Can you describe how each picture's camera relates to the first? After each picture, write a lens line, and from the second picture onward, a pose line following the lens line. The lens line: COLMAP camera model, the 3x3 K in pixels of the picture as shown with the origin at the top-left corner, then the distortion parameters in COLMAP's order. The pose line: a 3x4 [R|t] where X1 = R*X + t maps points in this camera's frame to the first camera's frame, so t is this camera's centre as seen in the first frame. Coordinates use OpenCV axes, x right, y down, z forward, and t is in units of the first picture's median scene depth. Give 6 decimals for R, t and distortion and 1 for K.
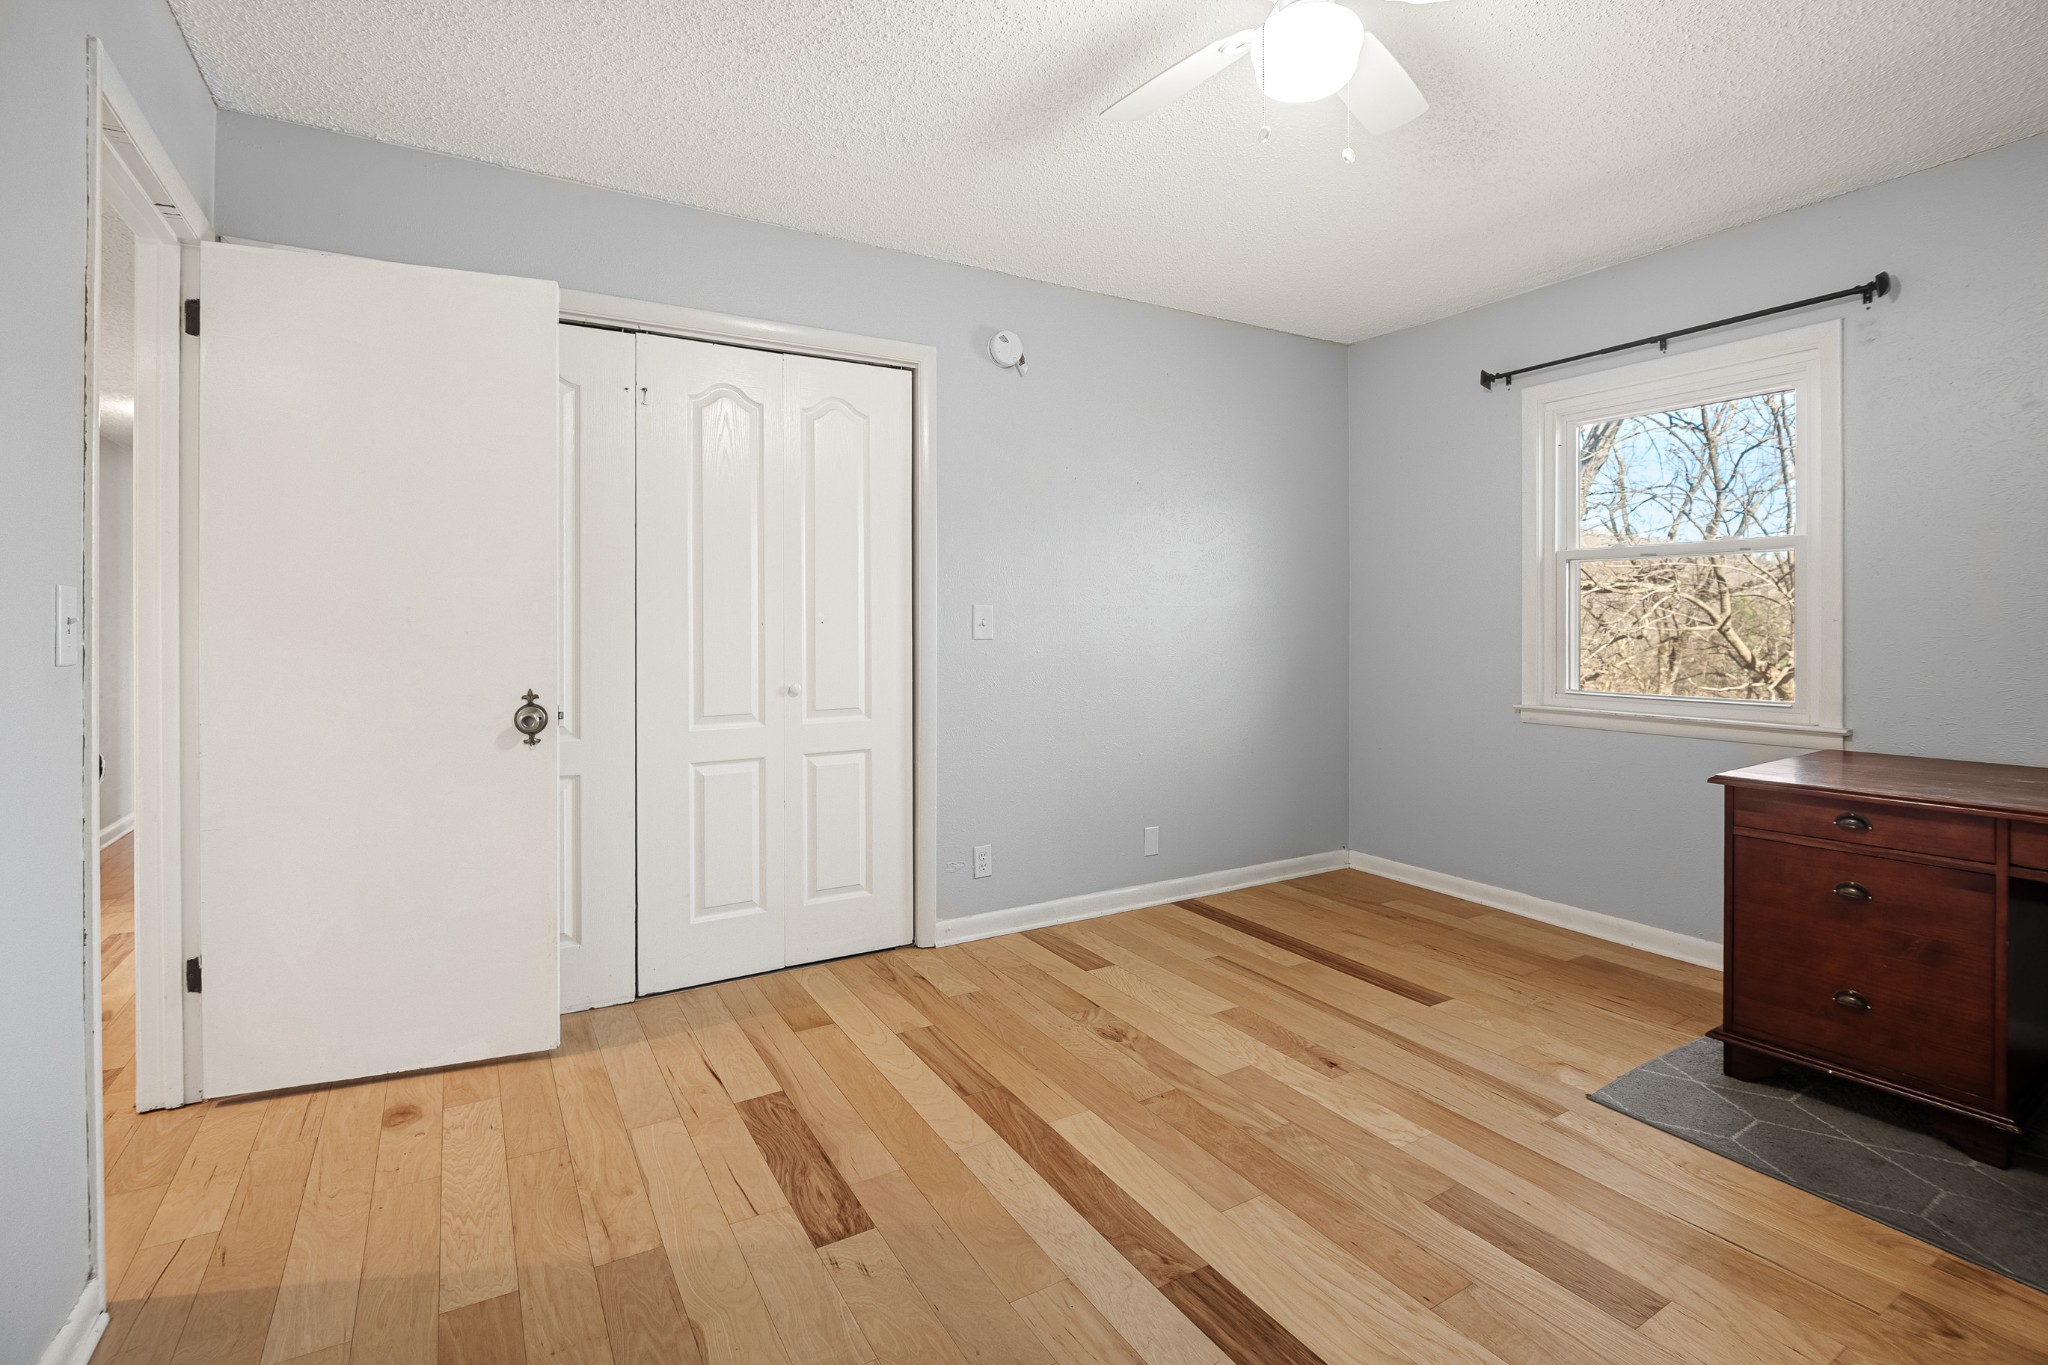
lens RADIAL K [[967.3, 0, 1014.4], [0, 967.3, 632.5], [0, 0, 1]] dist [-0.003366, -0.001175]
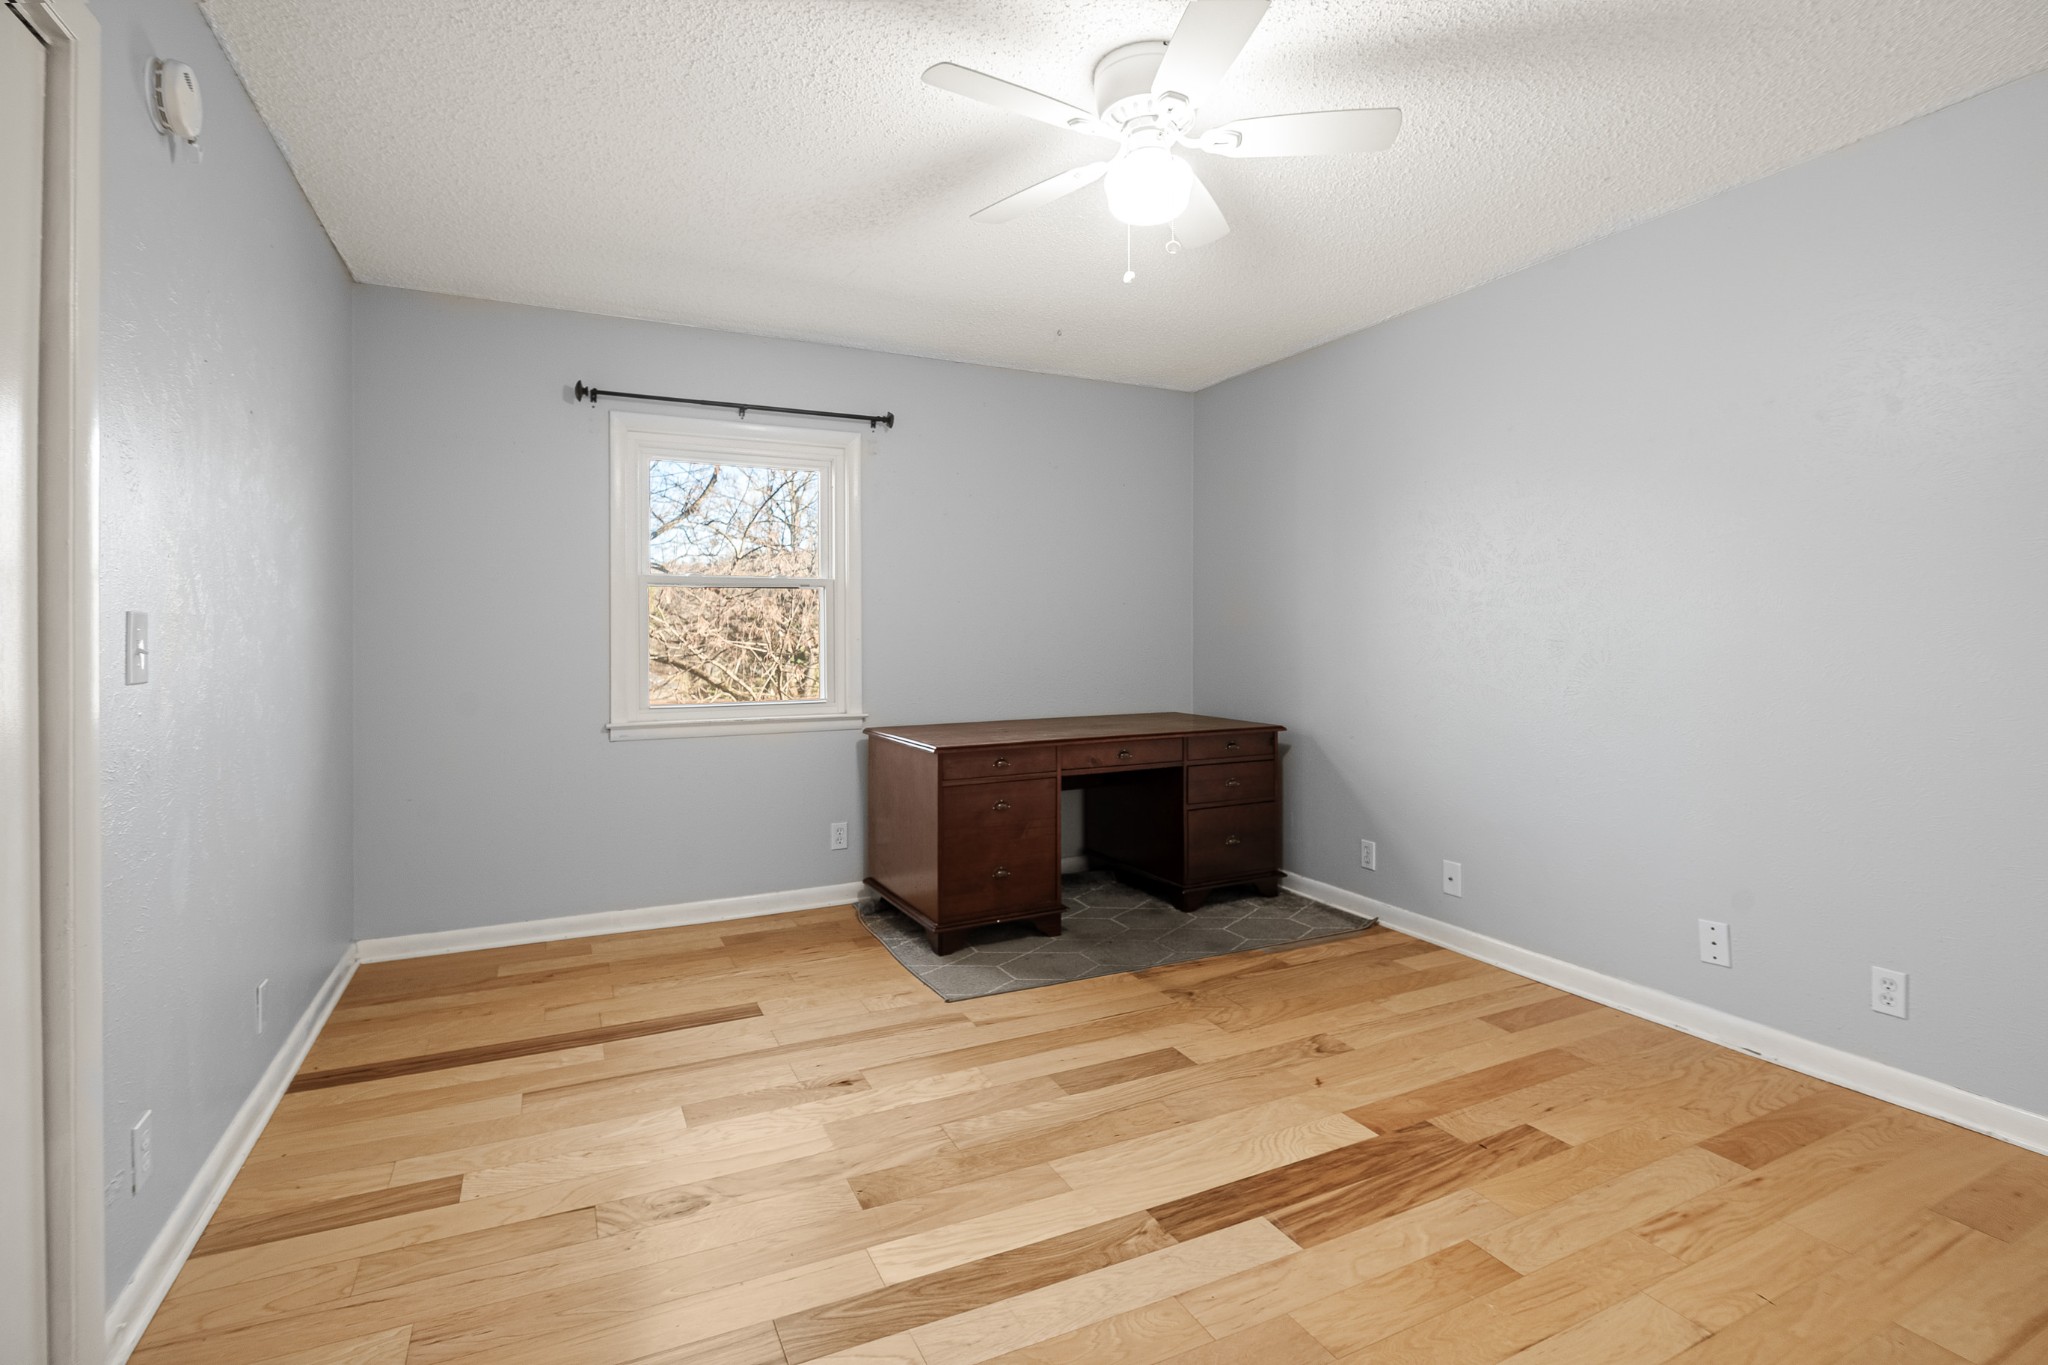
lens RADIAL K [[967.3, 0, 1014.4], [0, 967.3, 632.5], [0, 0, 1]] dist [-0.003366, -0.001175]
pose [[0.070460, 0.005428, 0.997500, -0.611203], [0.014777, 0.999870, -0.006485, -0.010046], [-0.997405, 0.015197, 0.070370, 0.691026]]
